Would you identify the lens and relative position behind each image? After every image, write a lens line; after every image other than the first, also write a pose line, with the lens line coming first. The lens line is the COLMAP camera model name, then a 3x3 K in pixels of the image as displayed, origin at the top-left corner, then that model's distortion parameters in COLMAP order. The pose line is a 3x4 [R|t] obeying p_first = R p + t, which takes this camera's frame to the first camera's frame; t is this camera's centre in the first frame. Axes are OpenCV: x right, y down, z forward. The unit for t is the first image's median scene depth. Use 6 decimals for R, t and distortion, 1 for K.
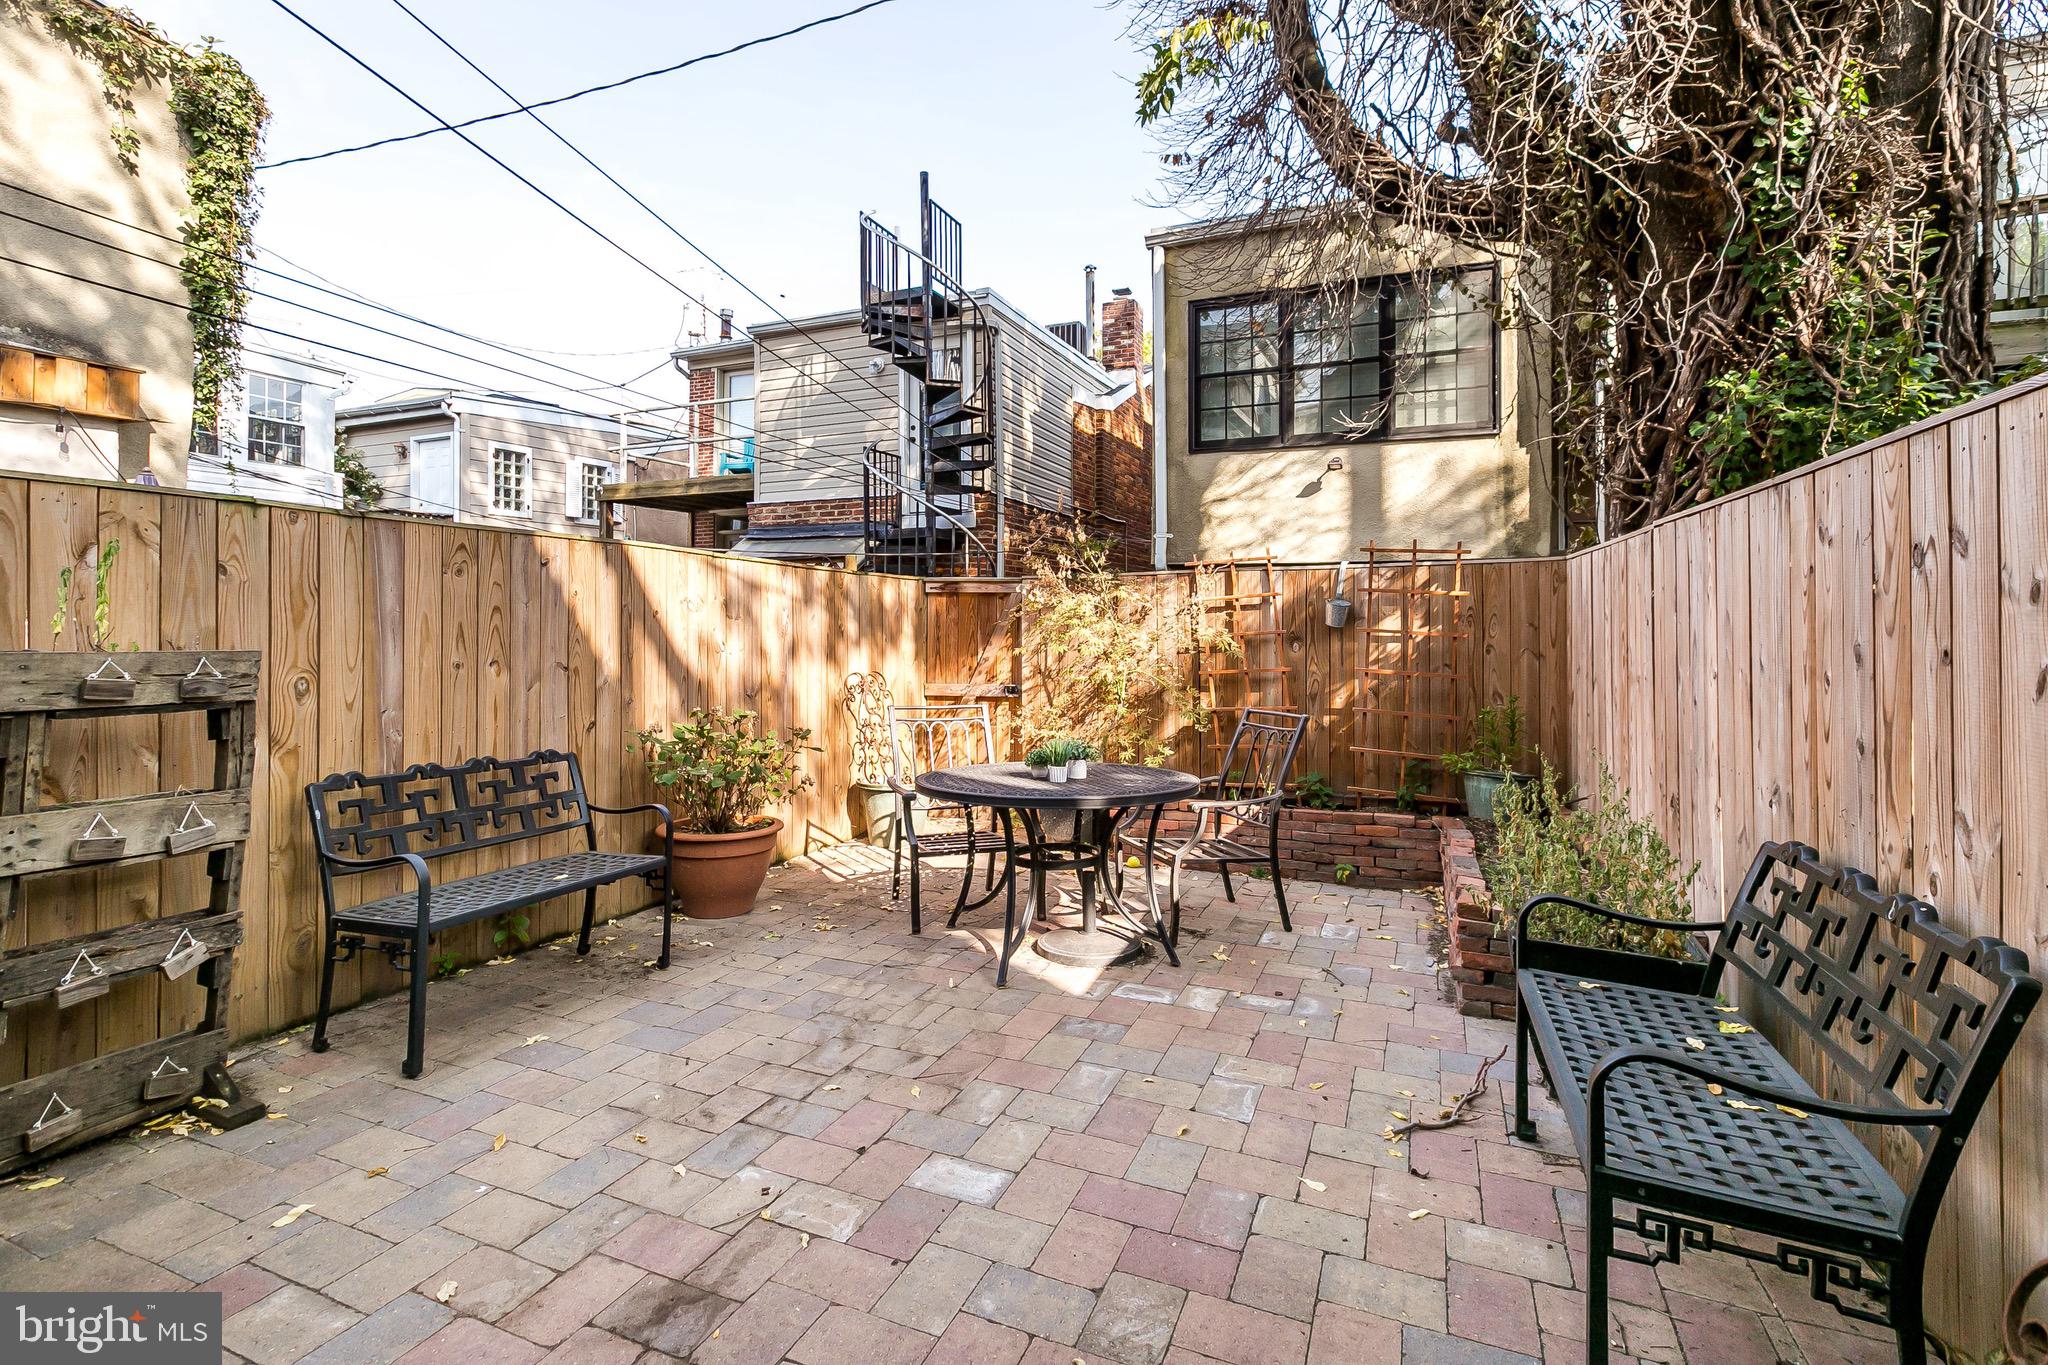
lens RADIAL K [[958.8, 0, 1019.0], [0, 958.8, 606.9], [0, 0, 1]] dist [-0.001626, 0.000101]
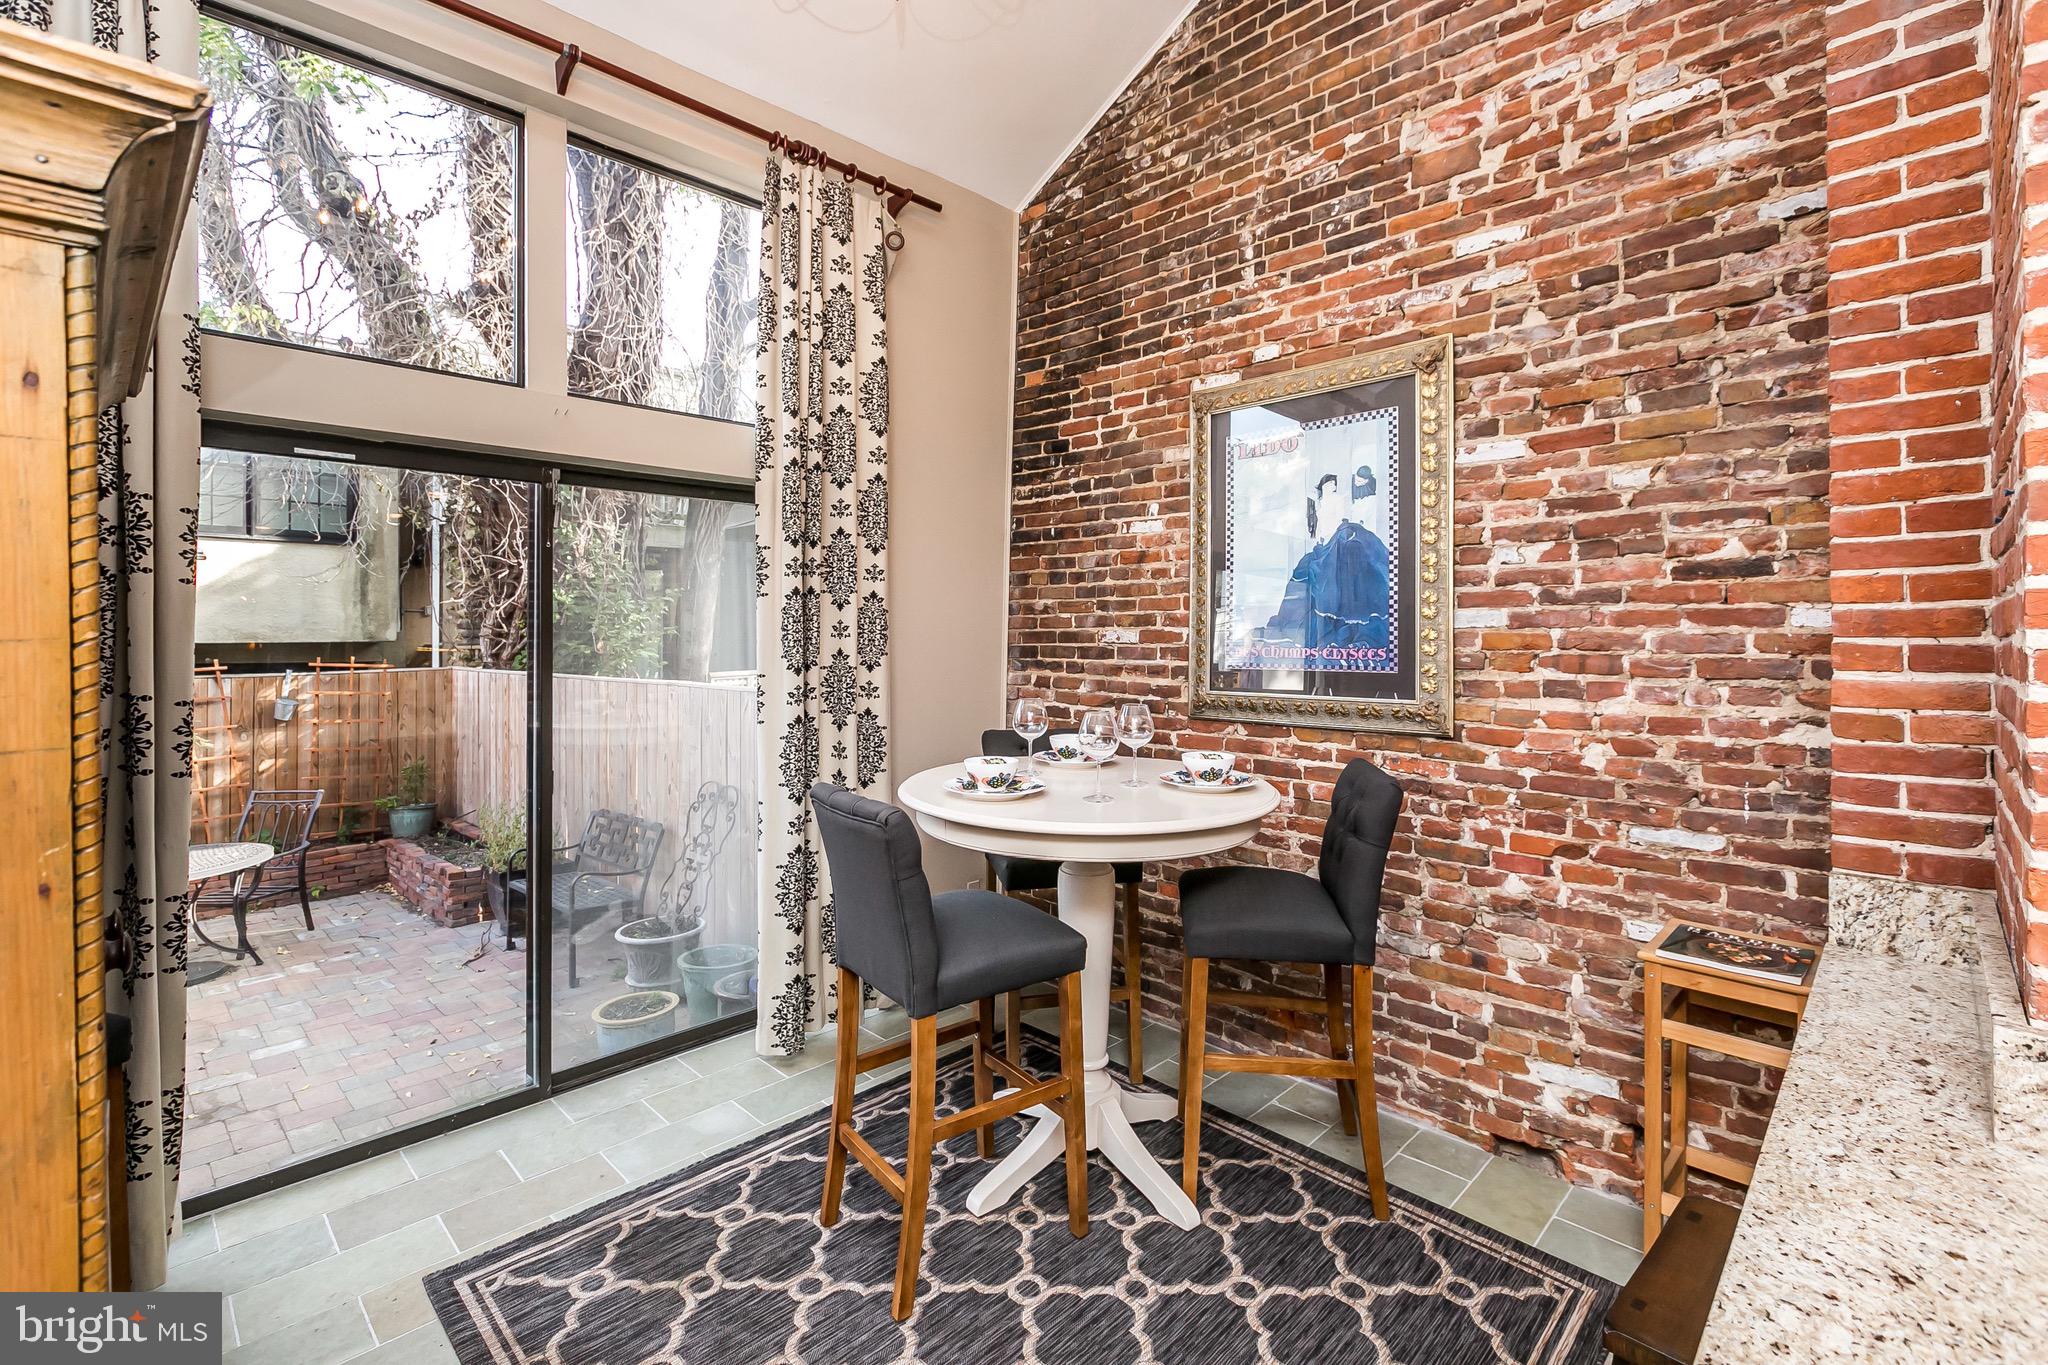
lens RADIAL K [[958.8, 0, 1019.0], [0, 958.8, 606.9], [0, 0, 1]] dist [-0.001626, 0.000101]
pose [[0.379717, 0.010814, 0.925040, -1.379909], [-0.004989, 0.999941, -0.009642, -0.340037], [-0.925089, -0.000954, 0.379748, -1.252643]]
